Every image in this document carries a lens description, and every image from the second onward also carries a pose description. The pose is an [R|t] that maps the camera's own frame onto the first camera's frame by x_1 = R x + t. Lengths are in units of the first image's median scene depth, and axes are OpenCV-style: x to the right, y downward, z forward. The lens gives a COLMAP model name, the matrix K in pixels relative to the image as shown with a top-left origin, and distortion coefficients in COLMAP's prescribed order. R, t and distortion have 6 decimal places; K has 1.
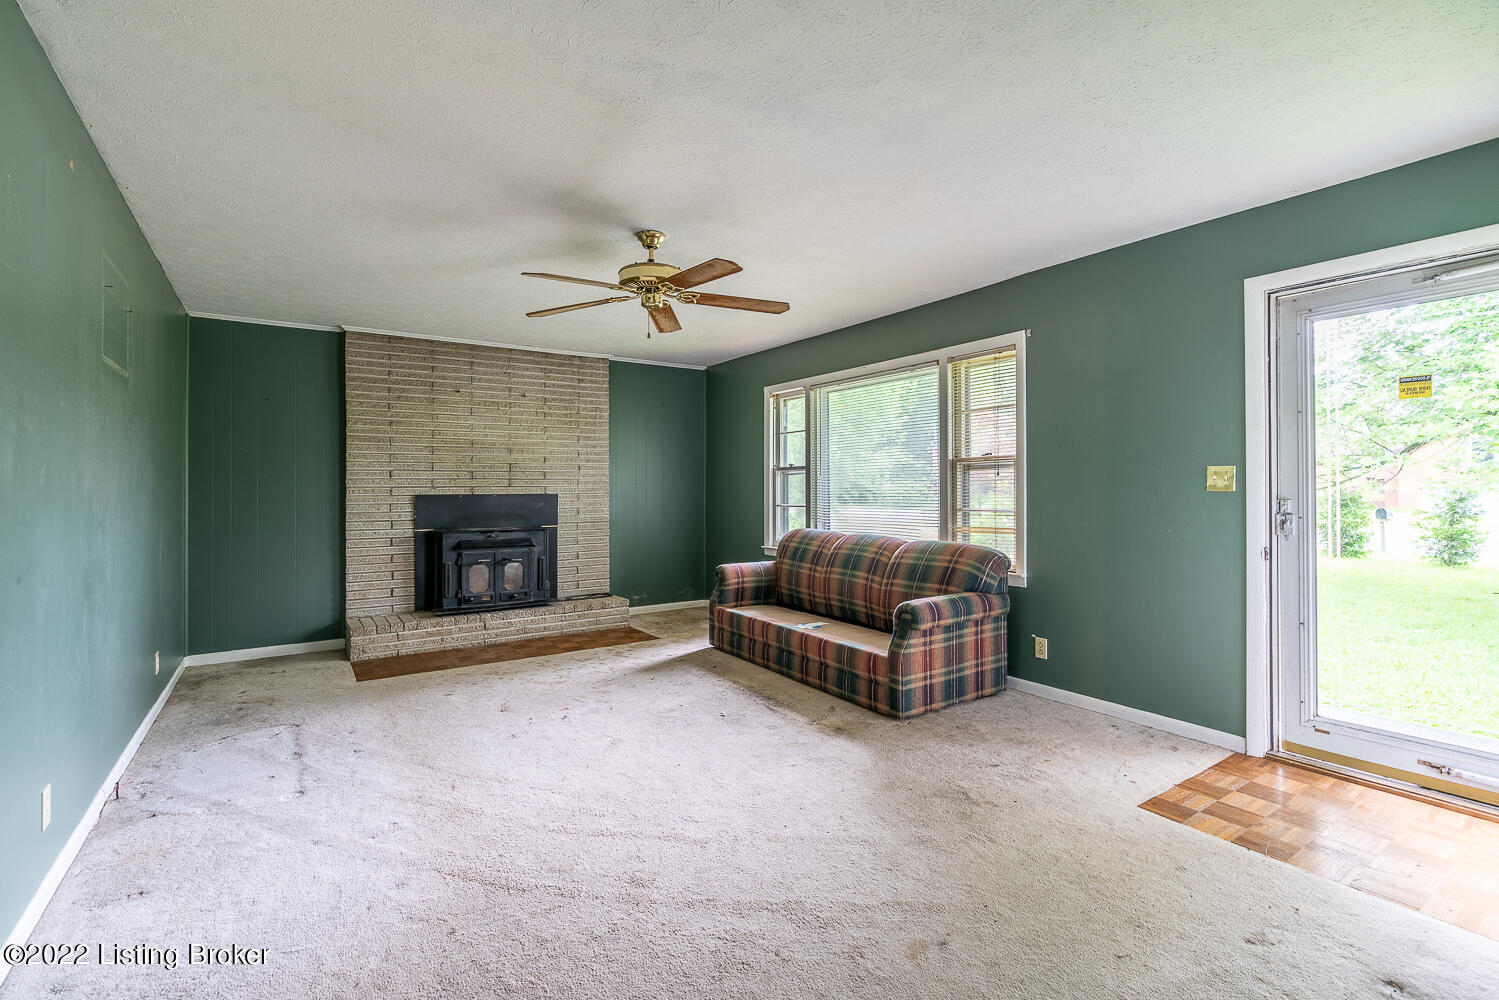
lens RADIAL K [[686.4, 0, 740.6], [0, 686.4, 493.2], [0, 0, 1]] dist [-0.000837, -0.000087]
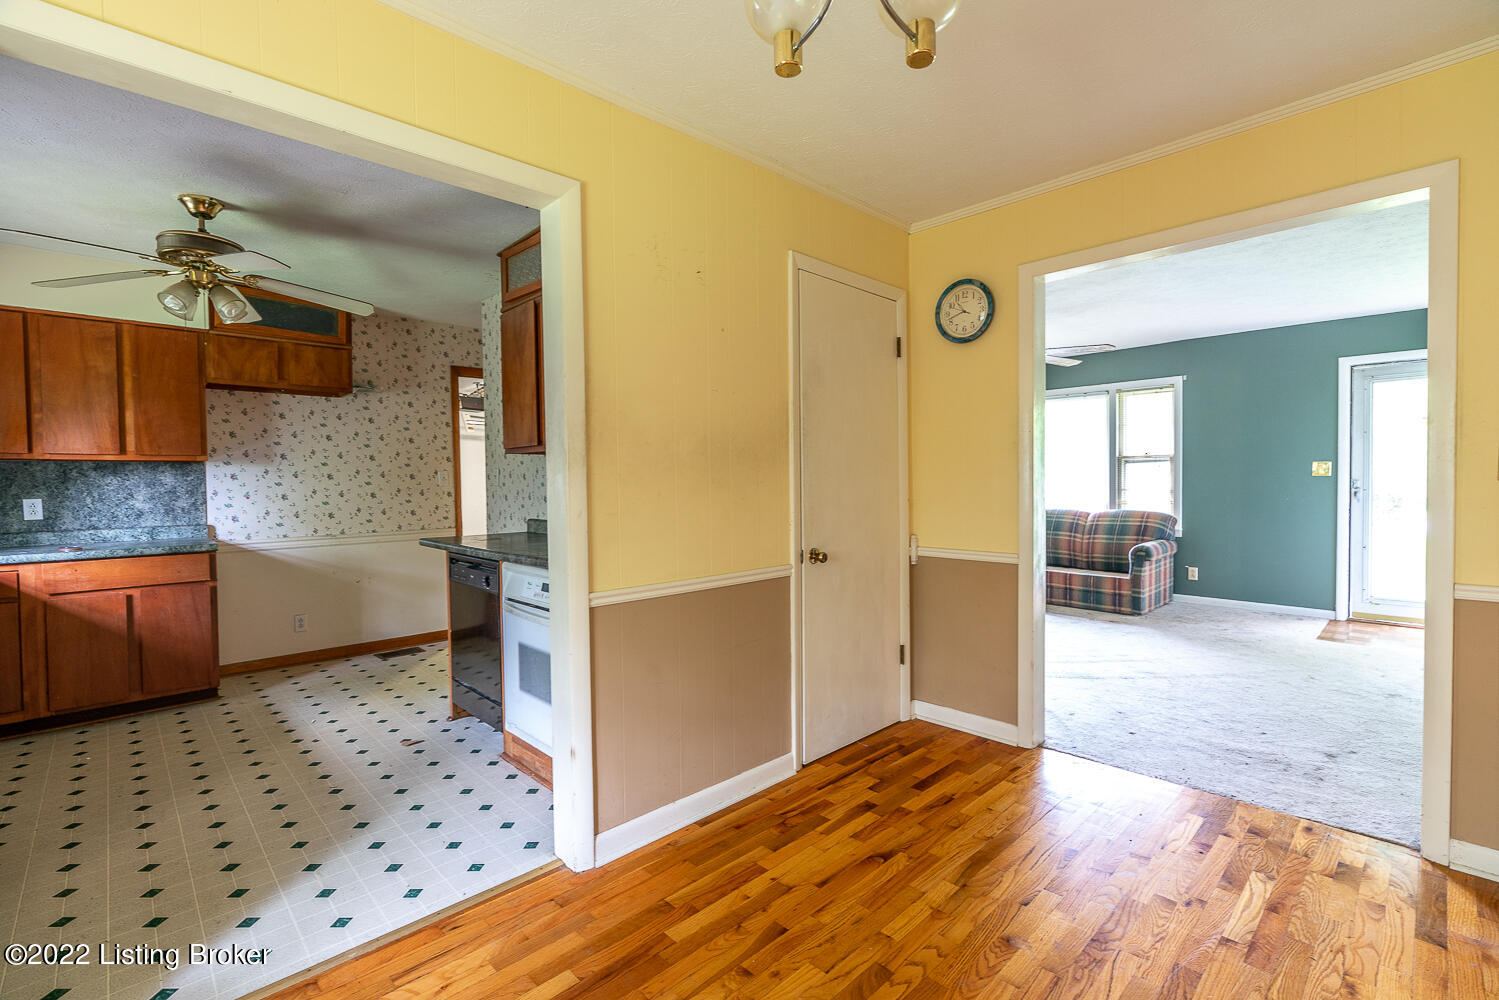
lens RADIAL K [[671.5, 0, 749.5], [0, 671.5, 500.0], [0, 0, 1]] dist [-0.001564, -0.000116]
pose [[0.985878, -0.011831, 0.167045, -0.842960], [0.007876, 0.999673, 0.024320, 0.004819], [-0.167278, -0.022661, 0.985649, -0.374939]]
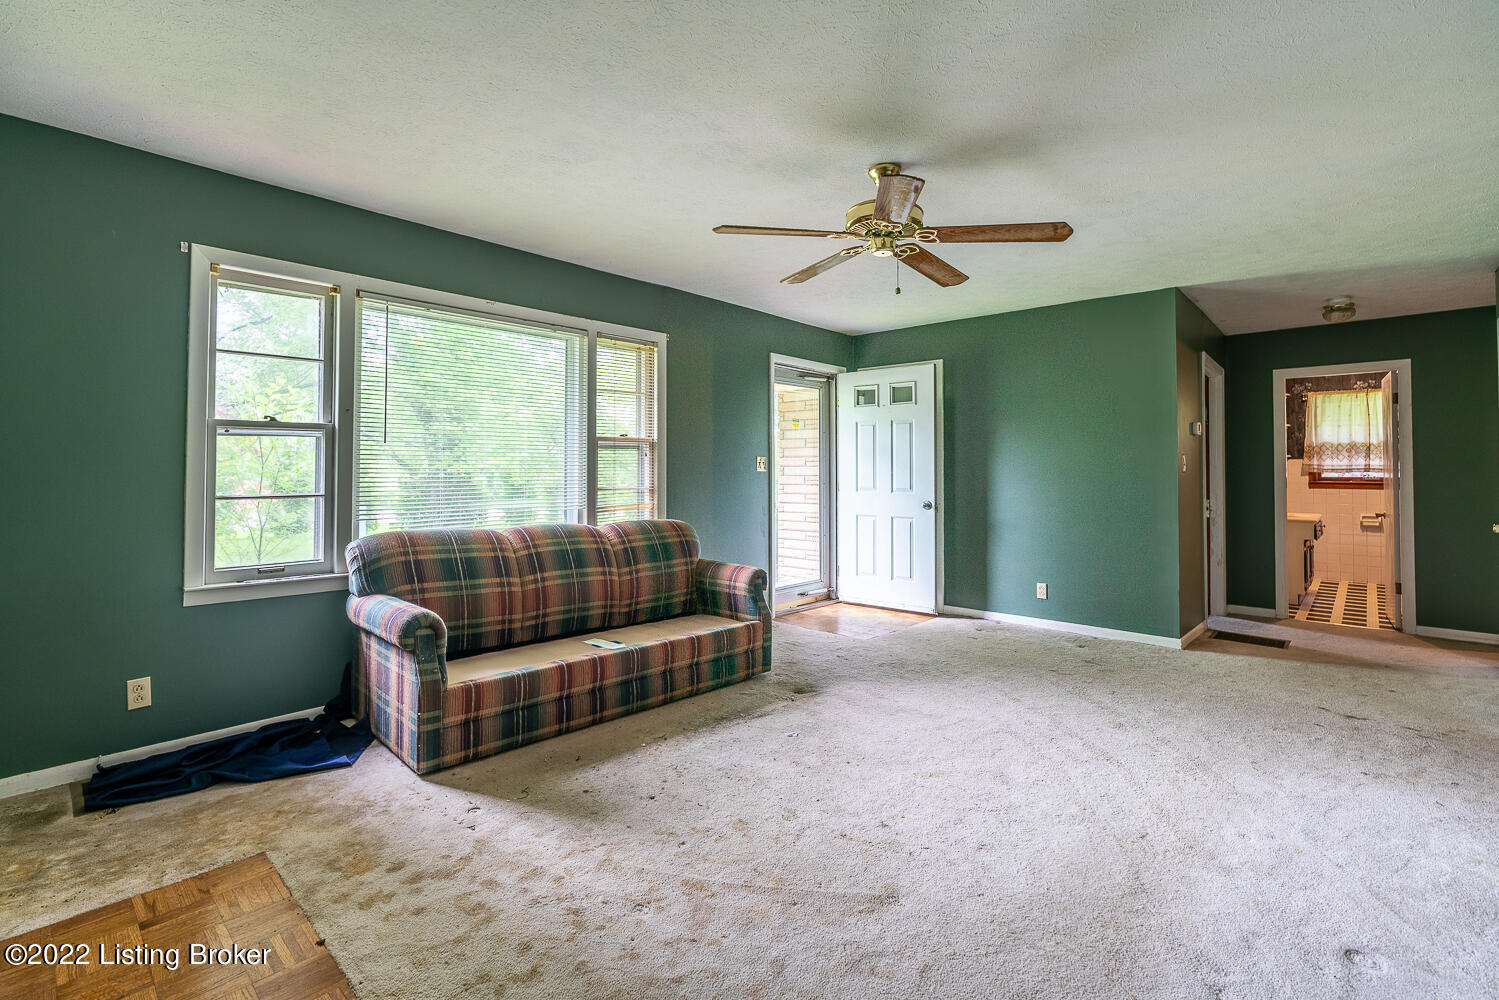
lens RADIAL K [[689.6, 0, 750.5], [0, 689.6, 458.2], [0, 0, 1]] dist [0.000129, 0.000047]
pose [[-0.235147, 0.019072, 0.971773, -0.768236], [0.000464, 0.999810, -0.019510, -0.000883], [-0.971960, -0.004137, -0.235111, 1.139837]]
